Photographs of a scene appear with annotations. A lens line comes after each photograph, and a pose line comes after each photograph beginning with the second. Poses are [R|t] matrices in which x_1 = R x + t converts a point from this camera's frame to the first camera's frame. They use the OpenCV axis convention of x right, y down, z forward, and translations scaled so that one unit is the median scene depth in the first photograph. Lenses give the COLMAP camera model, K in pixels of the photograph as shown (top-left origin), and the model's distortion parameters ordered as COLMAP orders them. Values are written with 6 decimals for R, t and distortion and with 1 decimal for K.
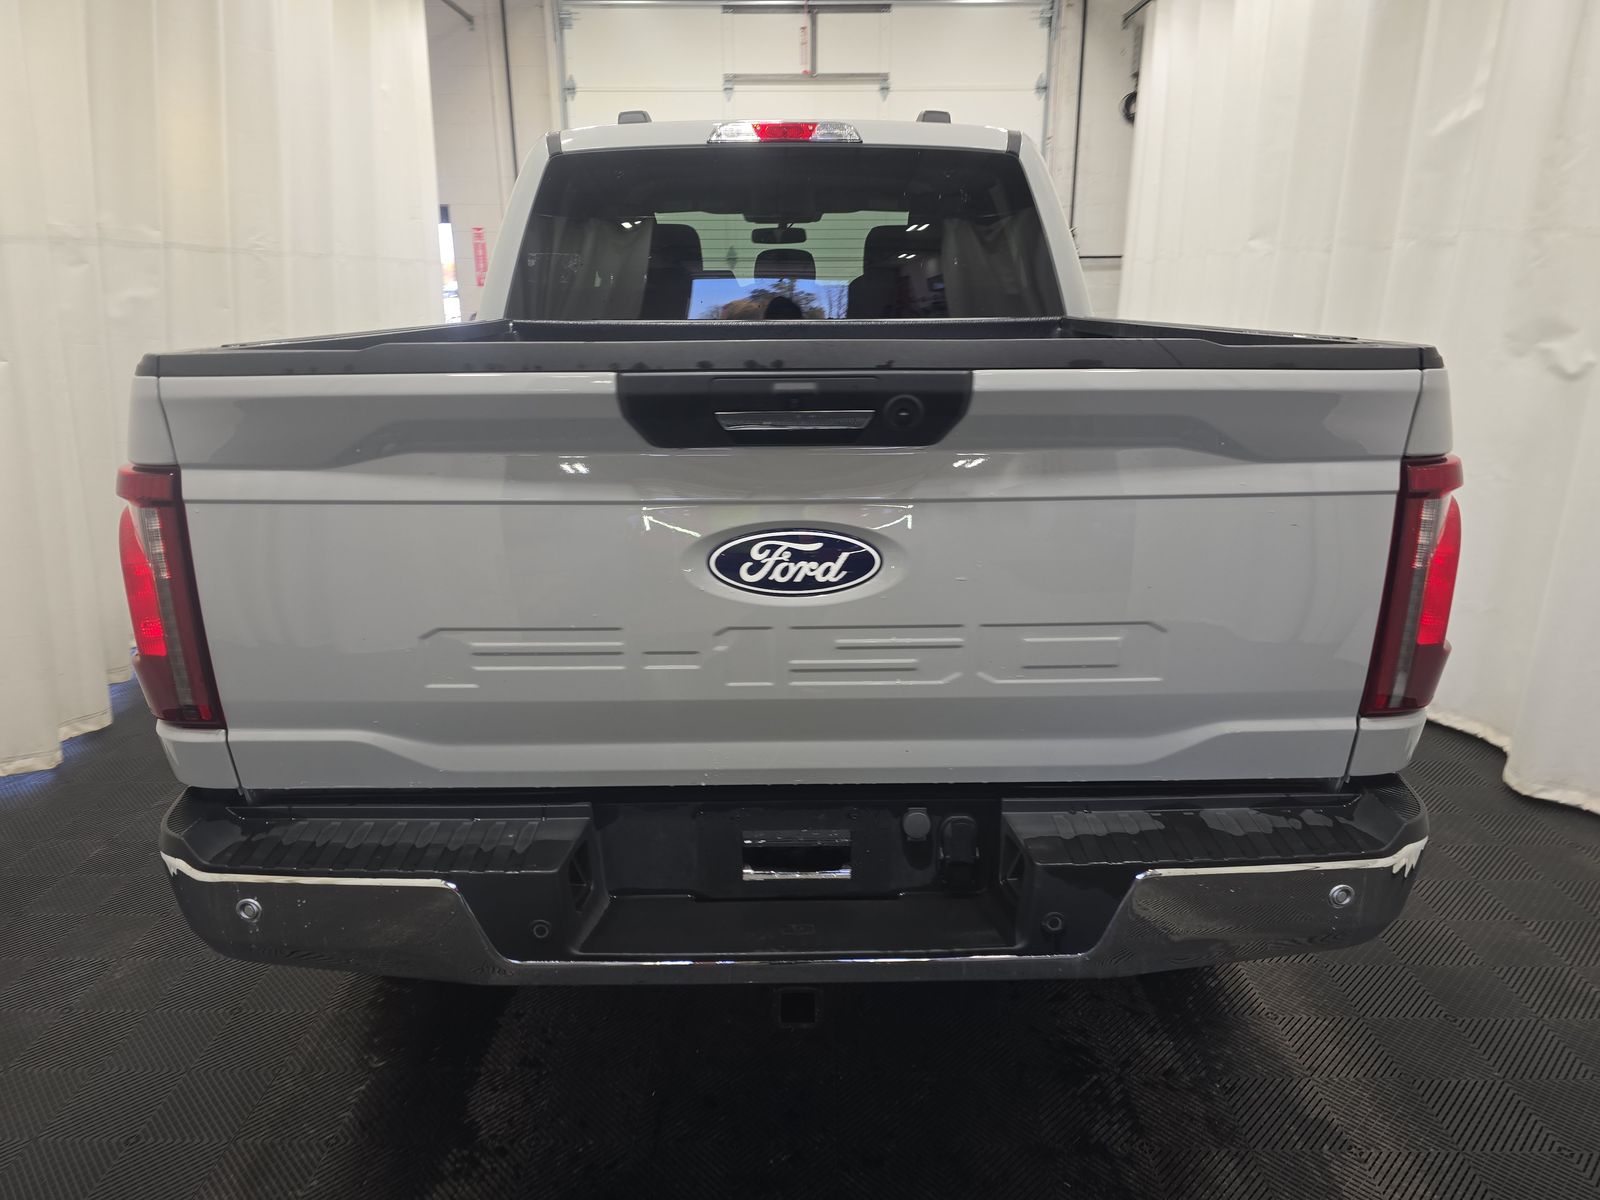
lens RADIAL K [[1053.8, 0, 803.7], [0, 1053.8, 606.5], [0, 0, 1]] dist [0.056908, -0.050836]
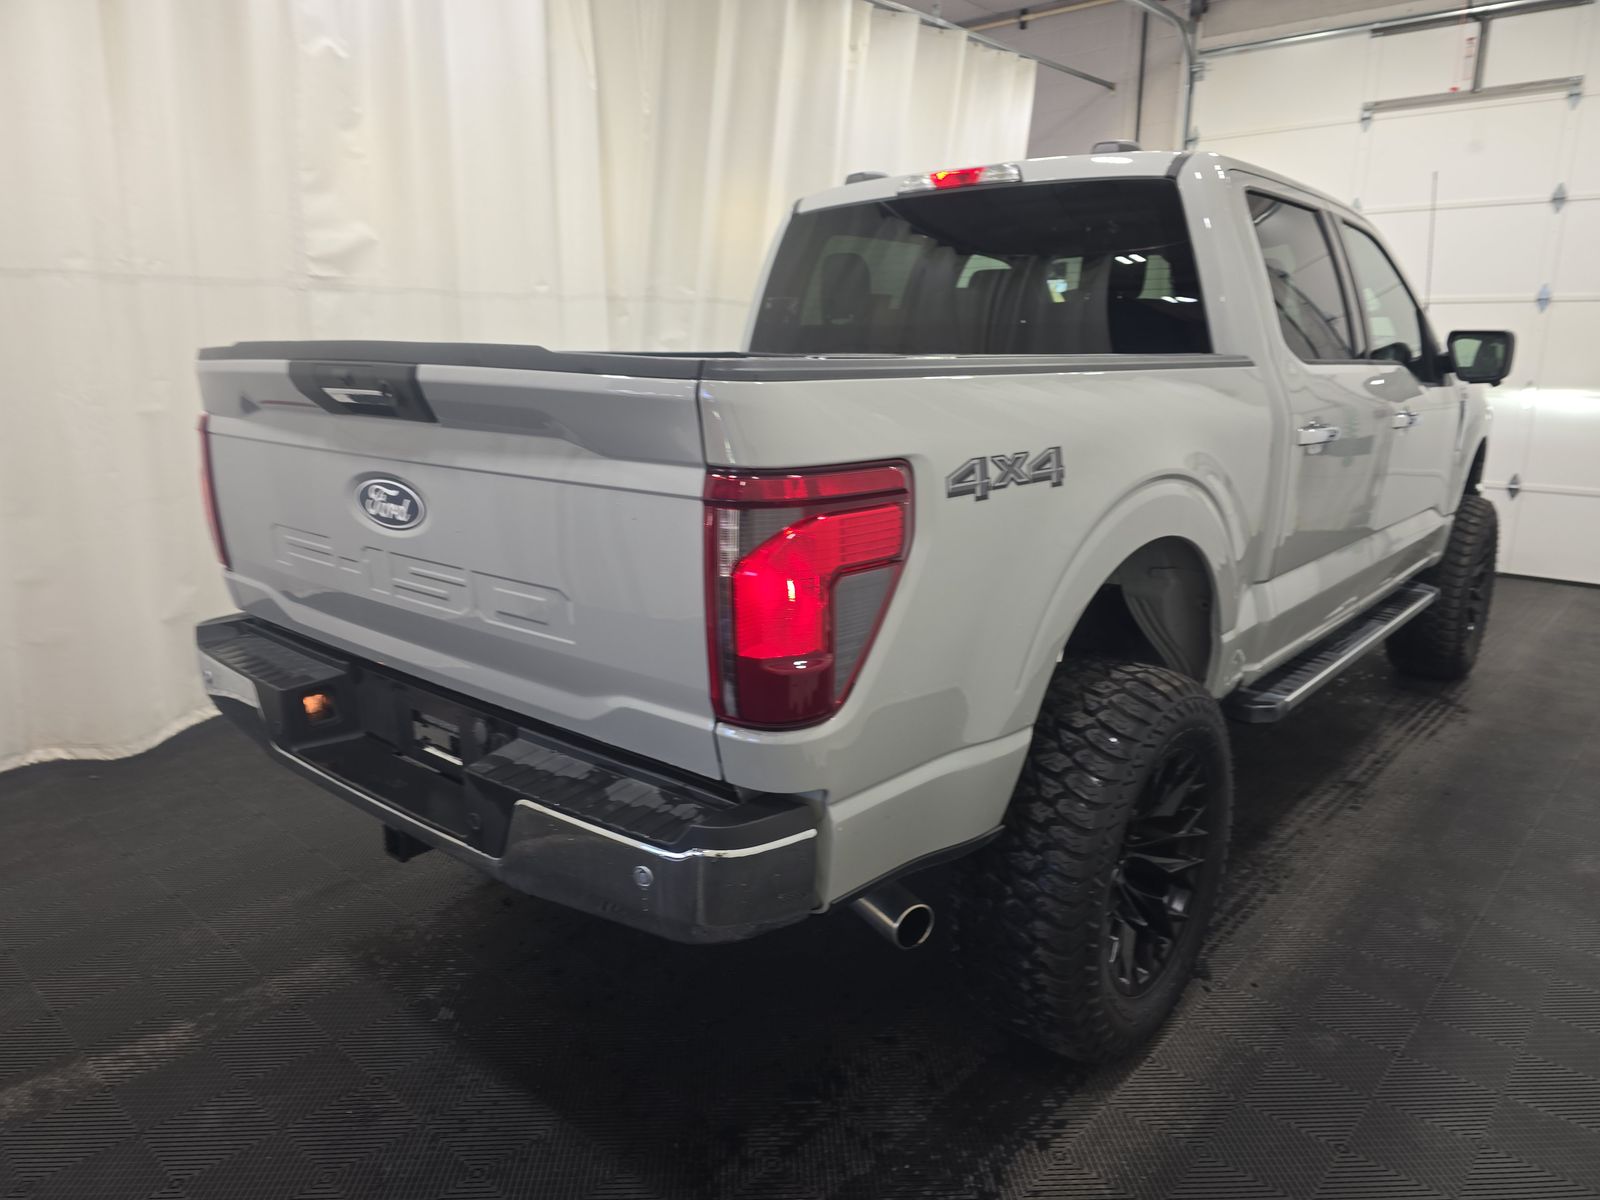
lens RADIAL K [[1059.4, 0, 810.9], [0, 1059.4, 603.9], [0, 0, 1]] dist [0.059745, -0.054923]
pose [[0.761243, 0.160953, -0.628175, 0.882526], [-0.193341, 0.980983, 0.017053, -0.029612], [0.618973, 0.108471, 0.777886, 0.185835]]
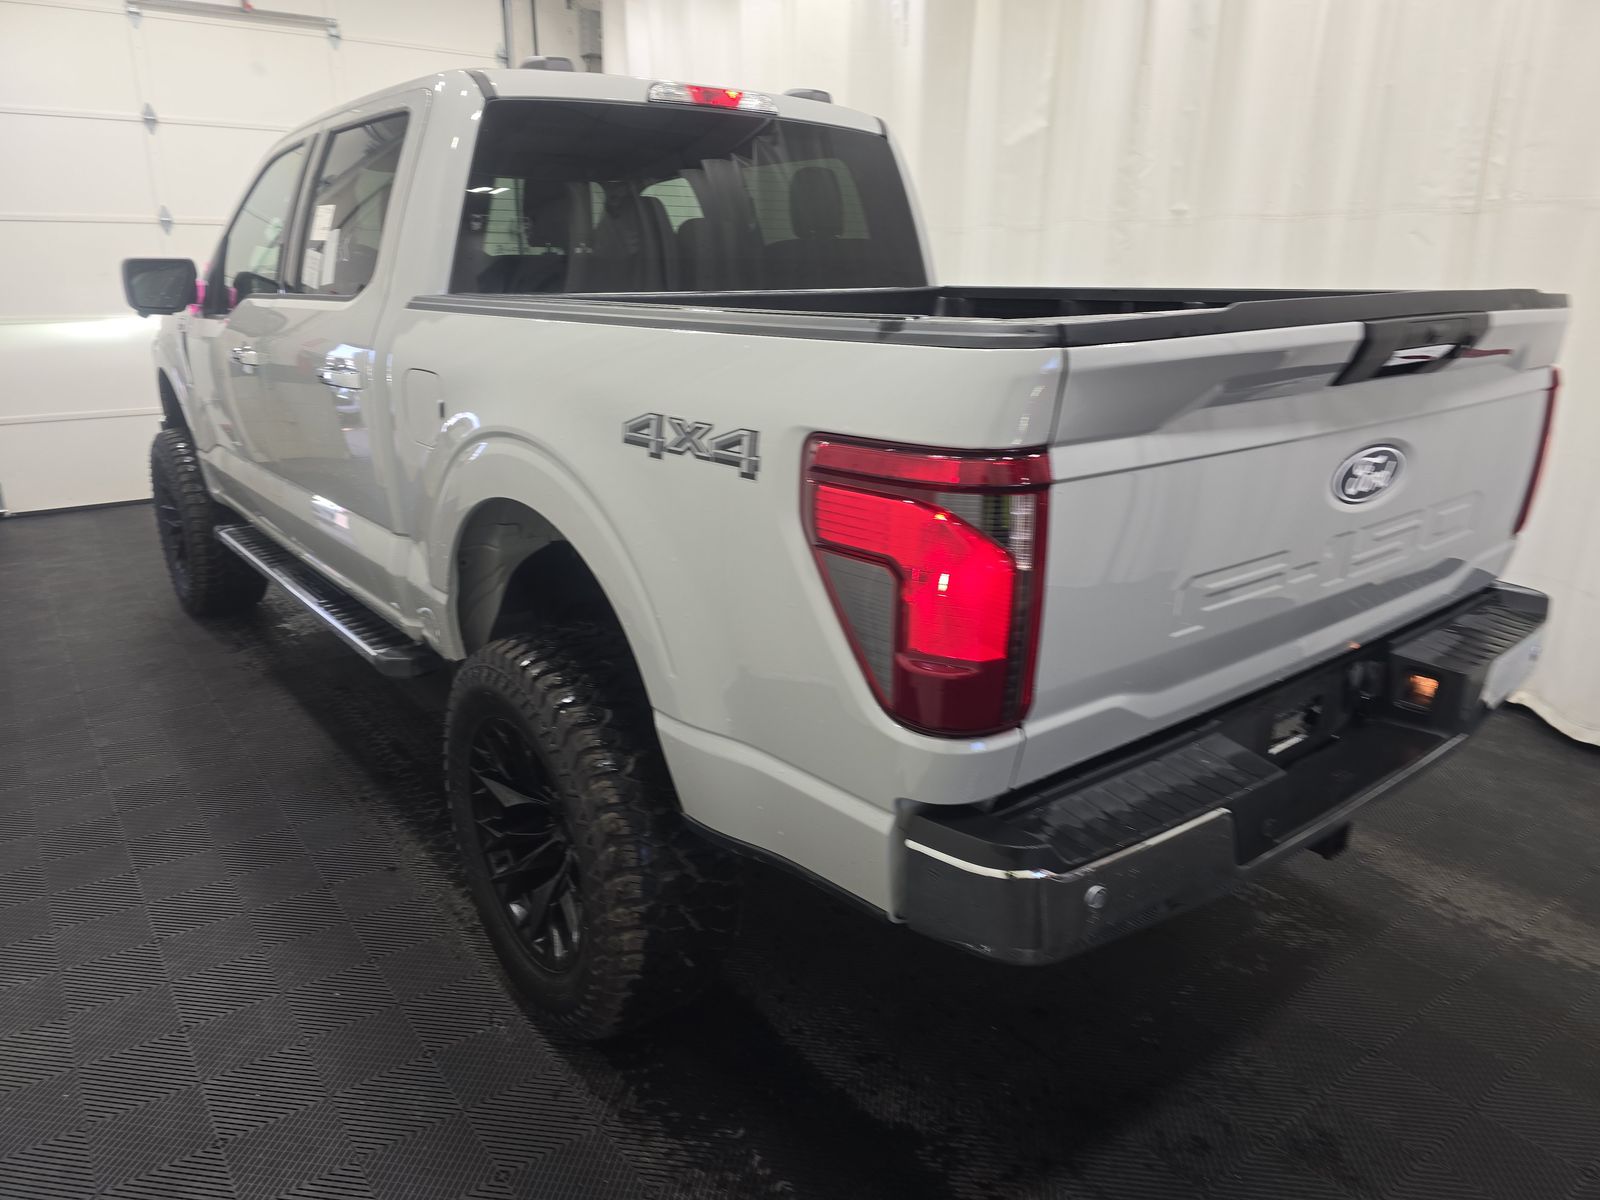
lens RADIAL K [[1053.8, 0, 803.7], [0, 1053.8, 606.5], [0, 0, 1]] dist [0.056908, -0.050836]
pose [[0.799738, -0.180339, 0.572623, -0.887082], [0.169674, 0.982826, 0.072556, -0.064880], [-0.575873, 0.039133, 0.816602, 0.255852]]
